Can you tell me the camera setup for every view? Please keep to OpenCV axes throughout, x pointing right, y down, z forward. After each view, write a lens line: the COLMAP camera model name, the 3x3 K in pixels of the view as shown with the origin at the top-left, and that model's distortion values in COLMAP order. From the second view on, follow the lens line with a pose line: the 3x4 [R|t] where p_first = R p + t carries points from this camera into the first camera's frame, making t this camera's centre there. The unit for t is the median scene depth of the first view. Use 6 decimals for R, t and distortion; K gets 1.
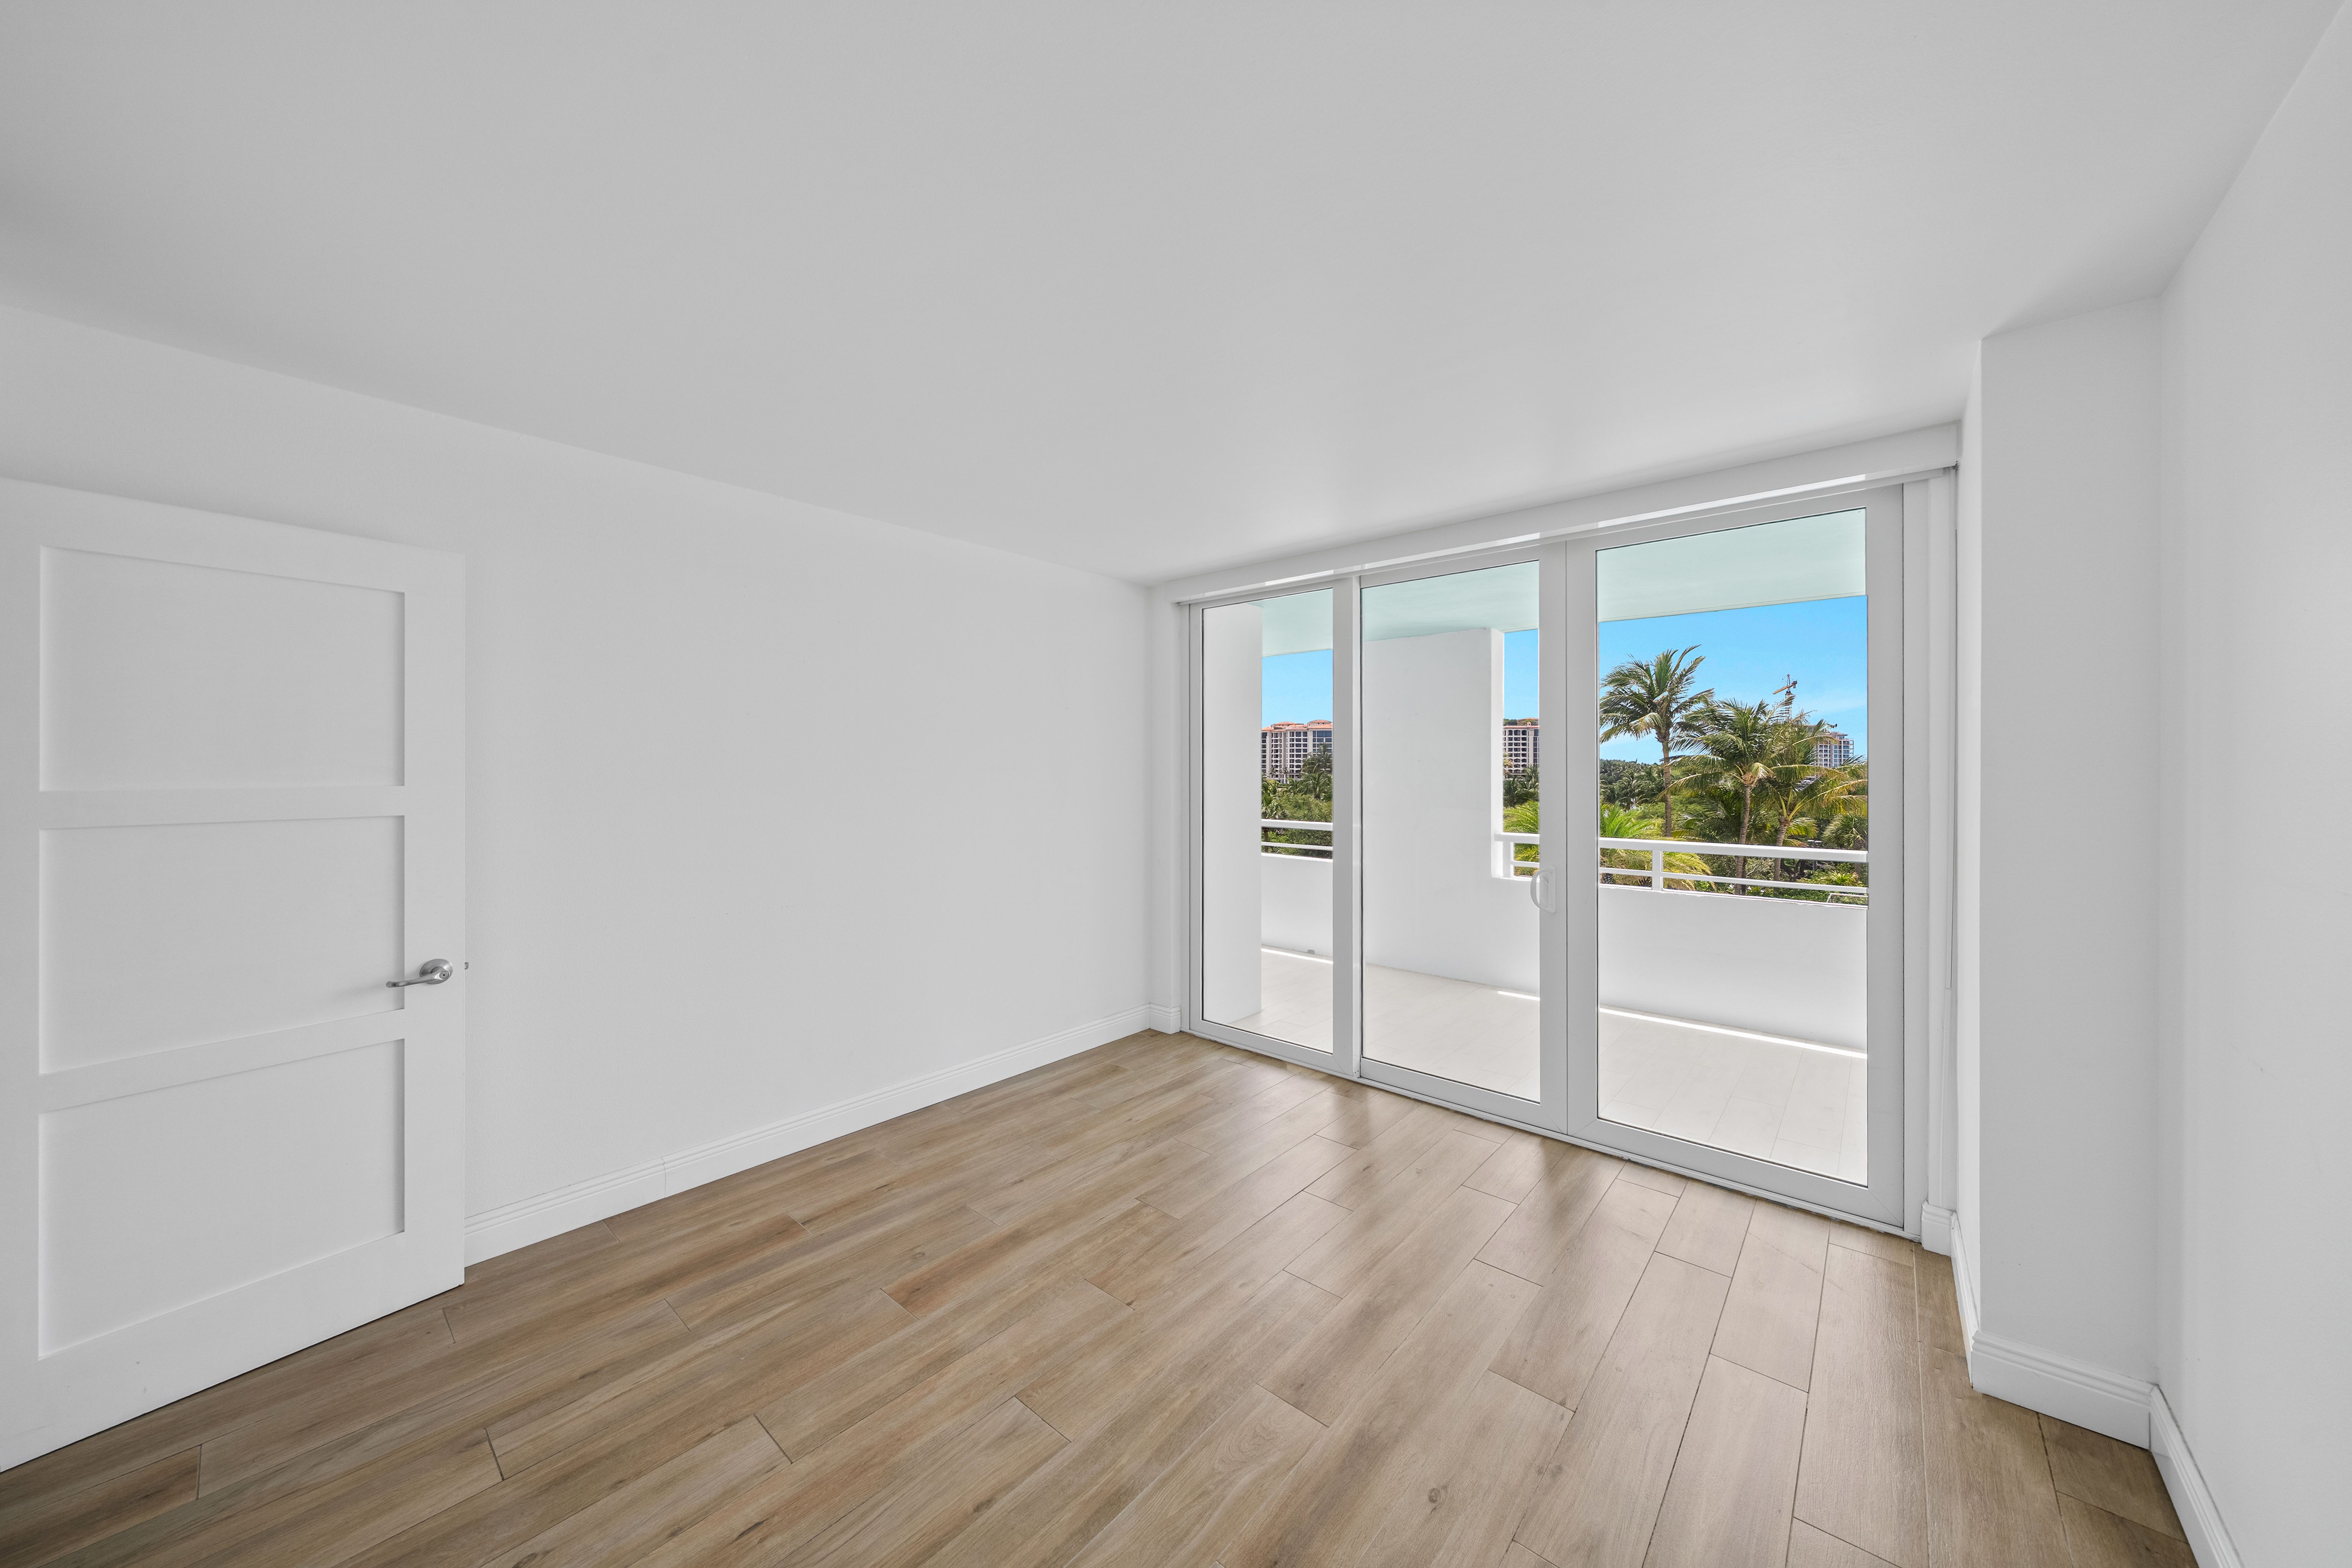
lens RADIAL K [[801.9, 0, 1176.0], [0, 801.9, 784.0], [0, 0, 1]] dist [0.000207, -0.000068]
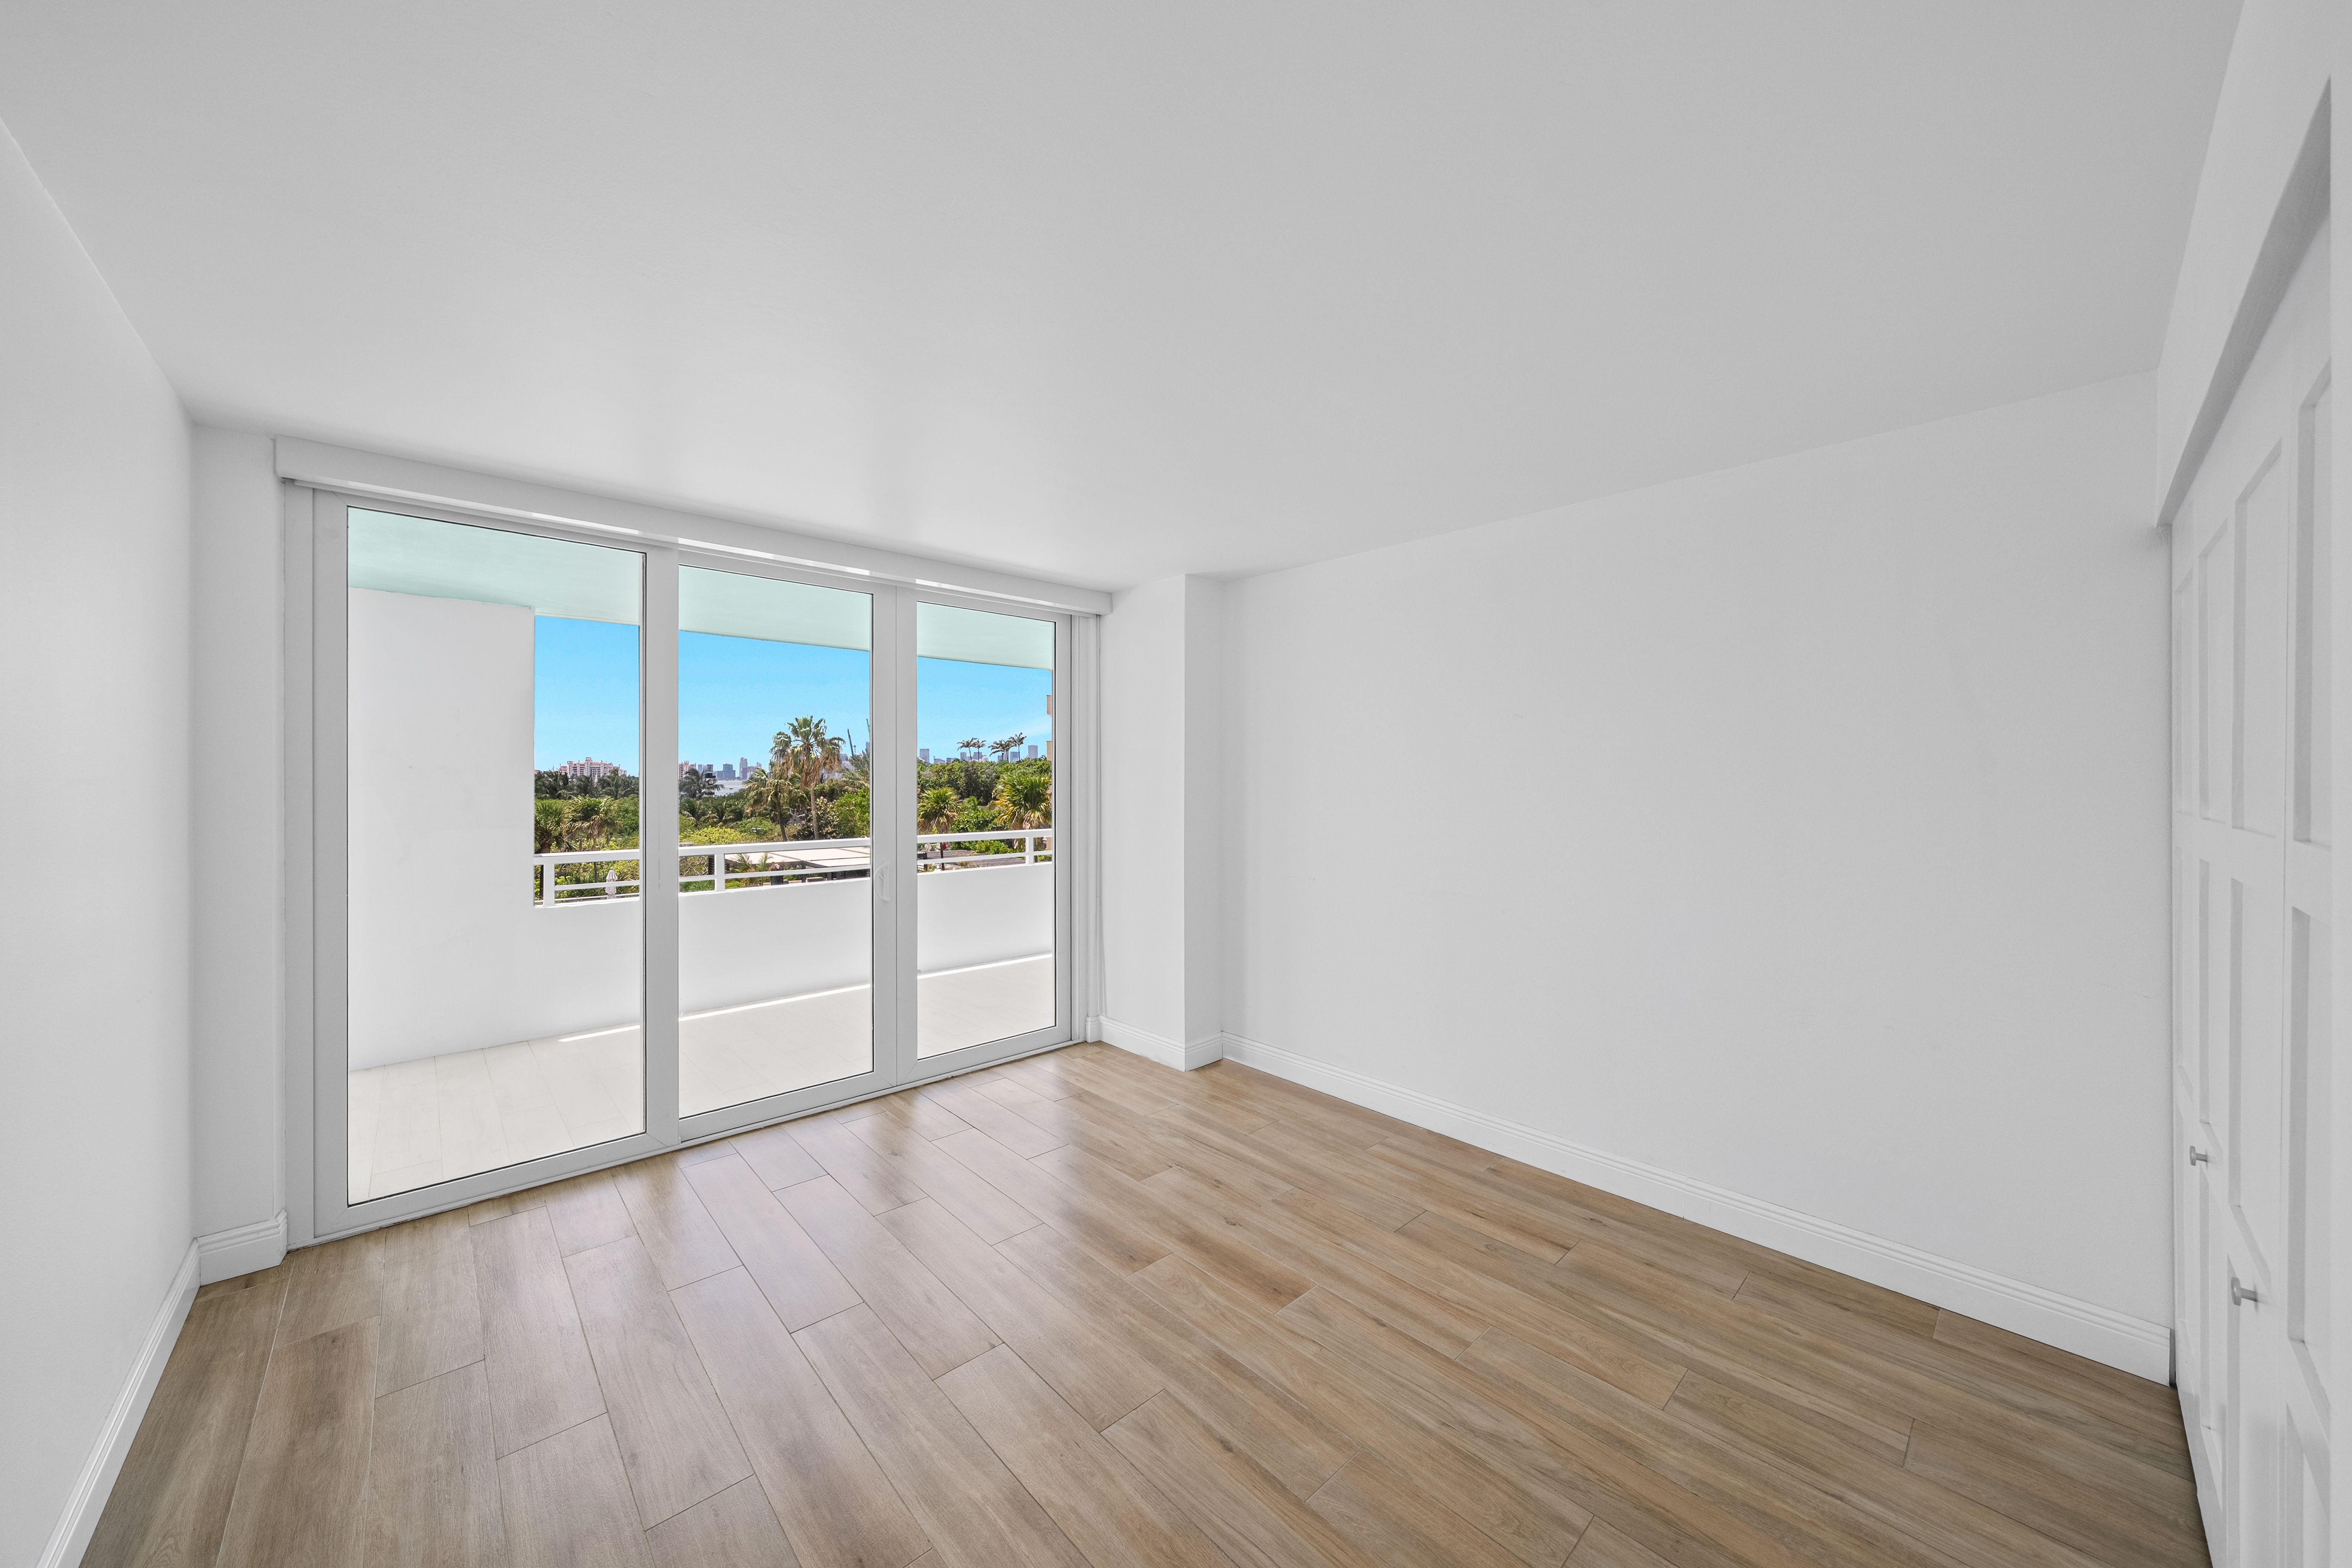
lens RADIAL K [[801.9, 0, 1176.0], [0, 801.9, 784.0], [0, 0, 1]] dist [0.000207, -0.000068]
pose [[0.124009, -0.008238, 0.992247, -0.681373], [0.020221, 0.999779, 0.005774, -0.007502], [-0.992075, 0.019348, 0.124148, 0.467735]]
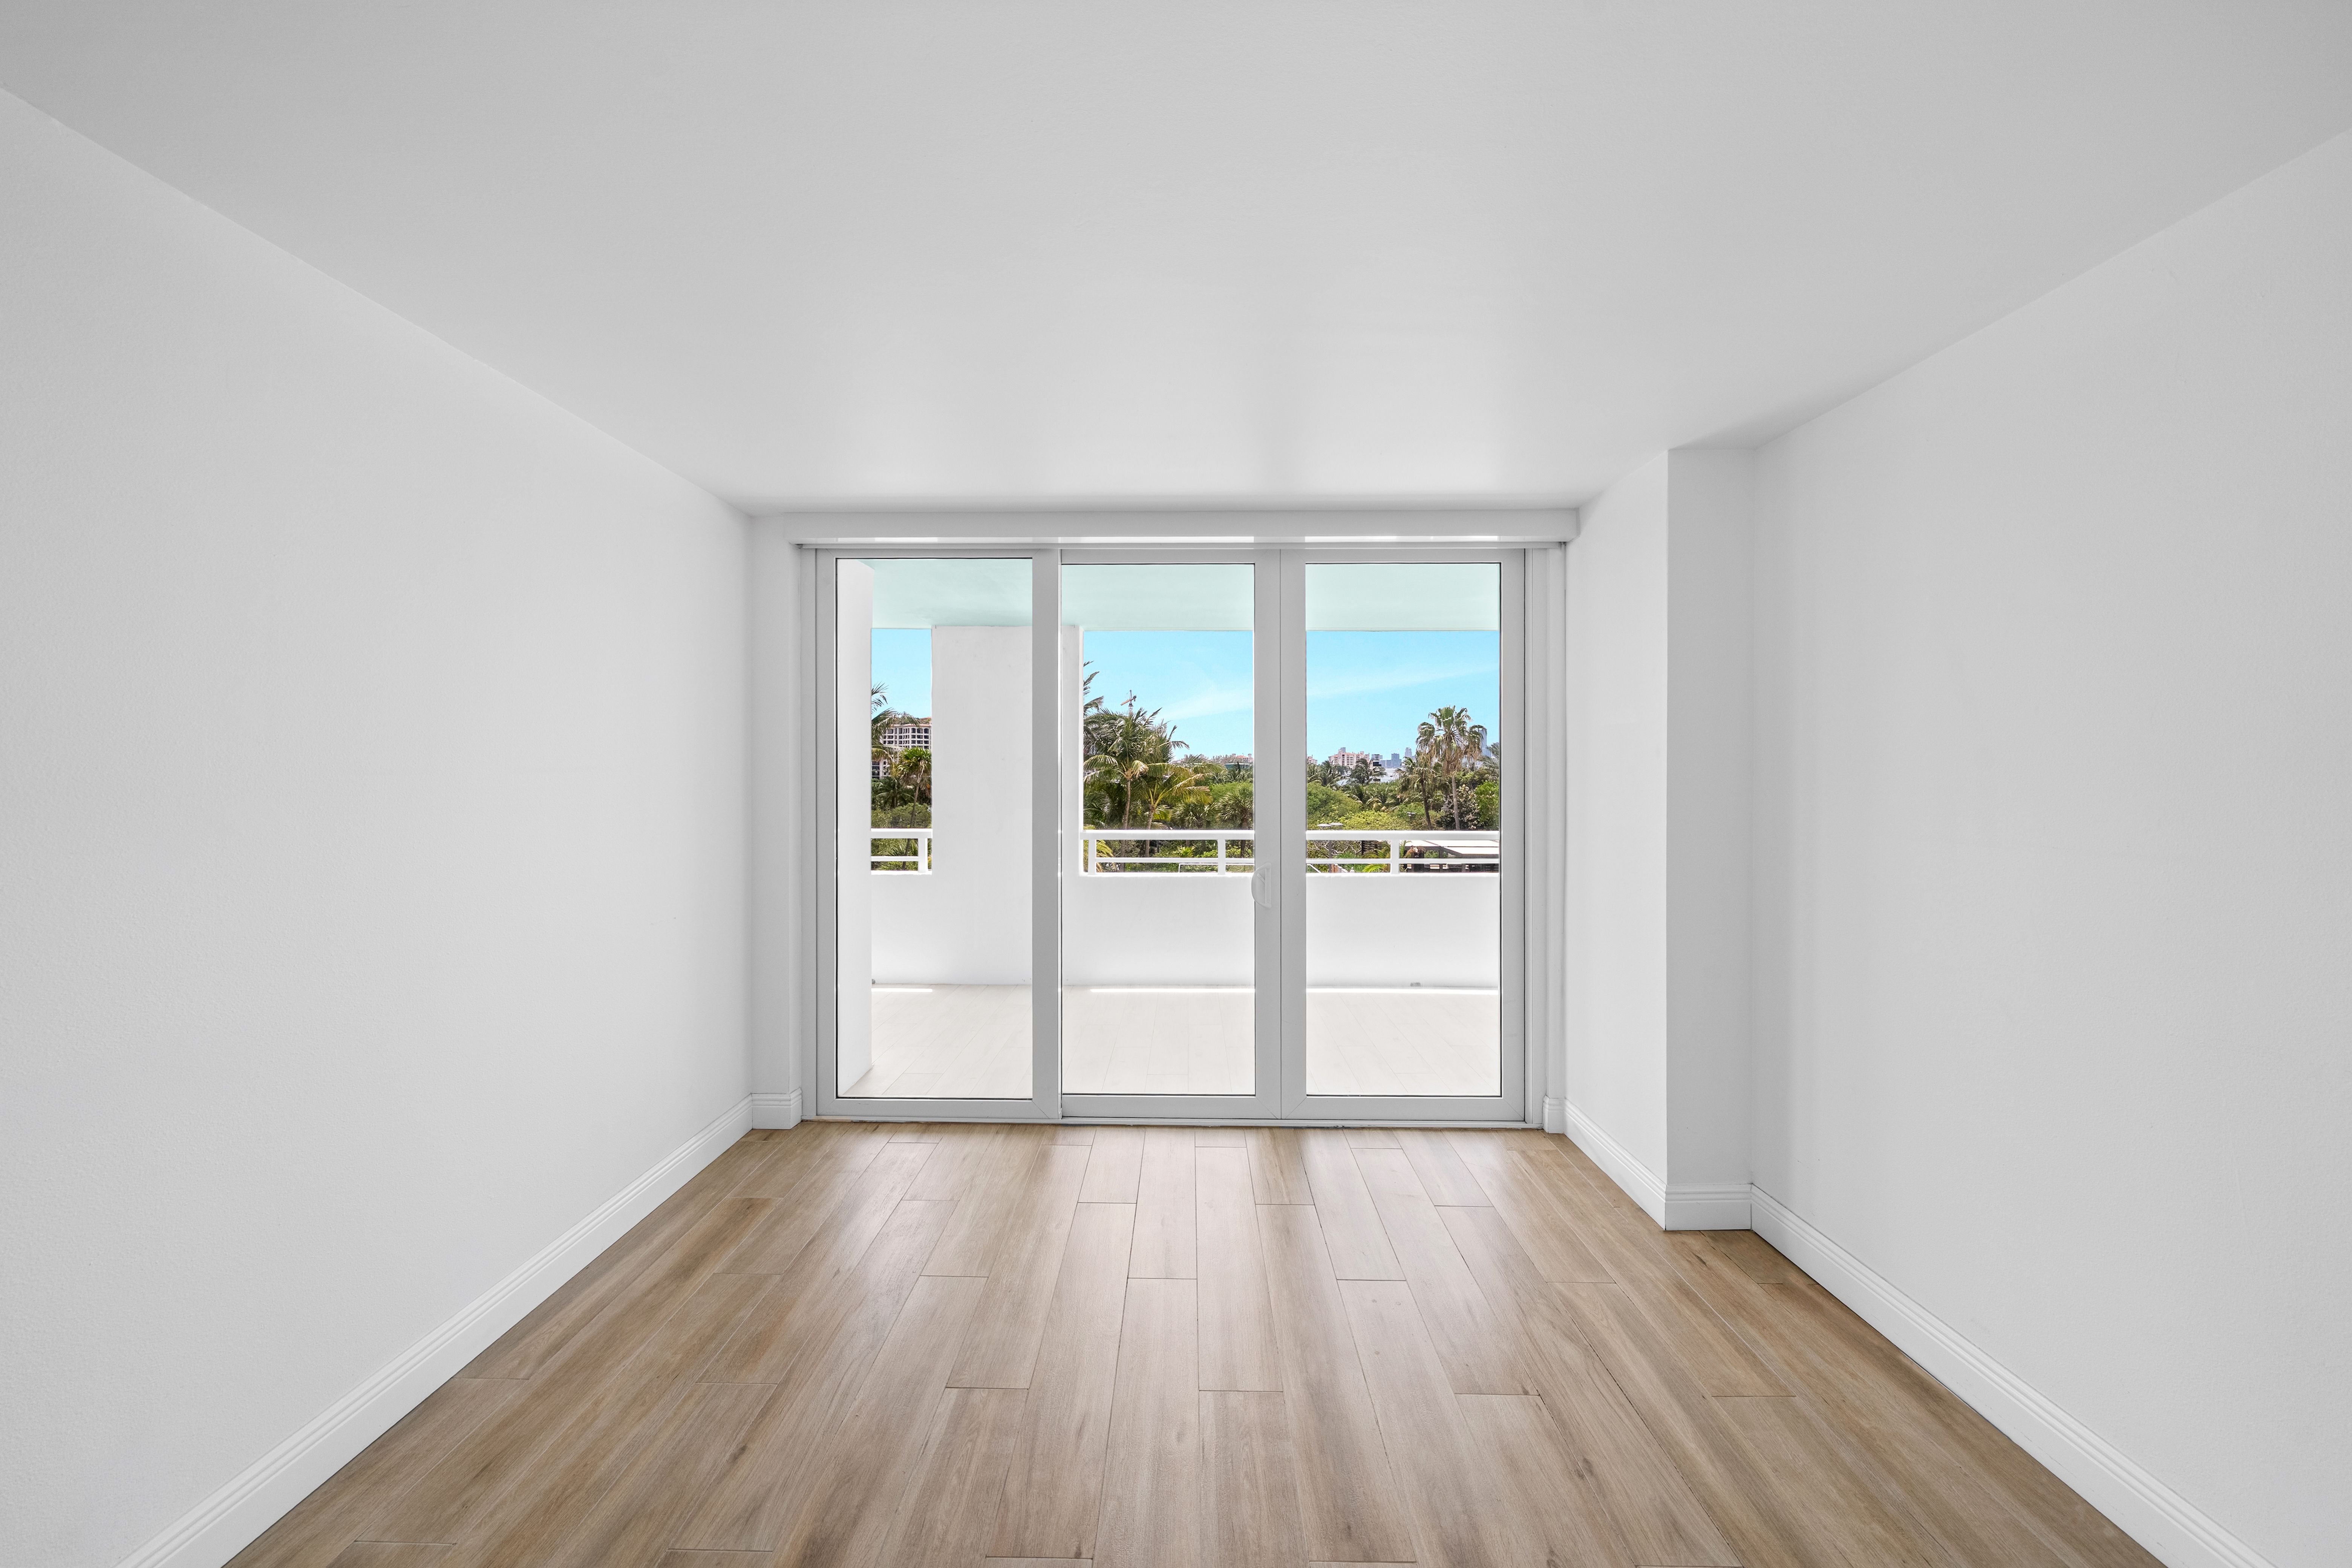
lens RADIAL K [[815.0, 0, 1189.0], [0, 815.0, 760.1], [0, 0, 1]] dist [0.000320, -0.000197]
pose [[0.768183, 0.004285, 0.640216, -0.301611], [0.012770, 0.999676, -0.022013, -0.004709], [-0.640103, 0.025086, 0.767879, 0.275728]]
